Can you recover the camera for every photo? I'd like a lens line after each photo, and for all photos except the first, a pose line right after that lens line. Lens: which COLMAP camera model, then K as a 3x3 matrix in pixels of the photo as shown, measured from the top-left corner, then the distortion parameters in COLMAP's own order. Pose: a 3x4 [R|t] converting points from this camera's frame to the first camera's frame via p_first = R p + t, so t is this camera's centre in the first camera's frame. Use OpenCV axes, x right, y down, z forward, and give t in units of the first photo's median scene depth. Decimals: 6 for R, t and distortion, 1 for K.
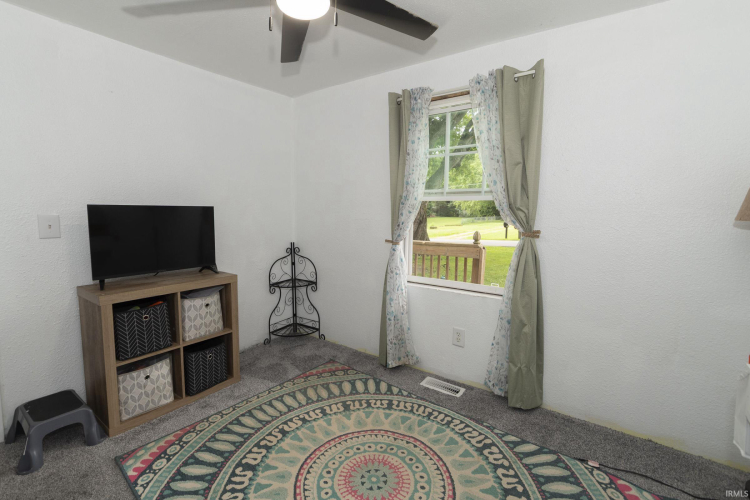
lens RADIAL K [[338.6, 0, 368.7], [0, 338.6, 247.4], [0, 0, 1]] dist [-0.001169, -0.000286]
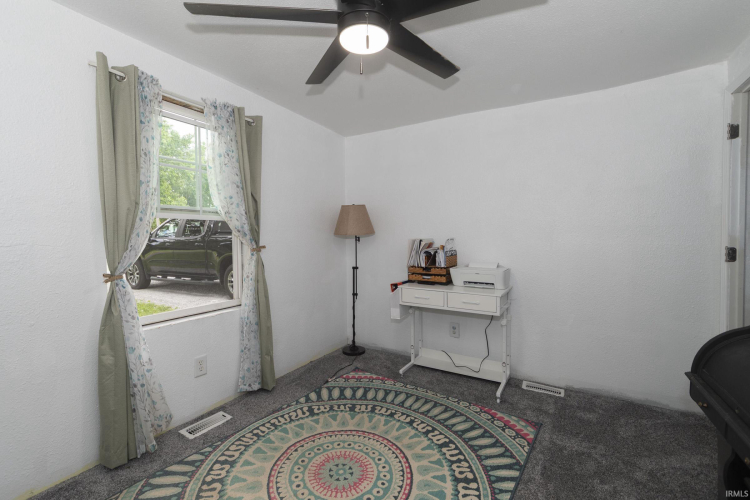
lens RADIAL K [[329.1, 0, 368.7], [0, 329.1, 248.0], [0, 0, 1]] dist [-0.002562, -0.000287]
pose [[-0.054256, -0.057124, 0.996892, -0.786570], [0.101847, 0.992839, 0.062435, -0.080338], [-0.993319, 0.104918, -0.048049, 0.677823]]
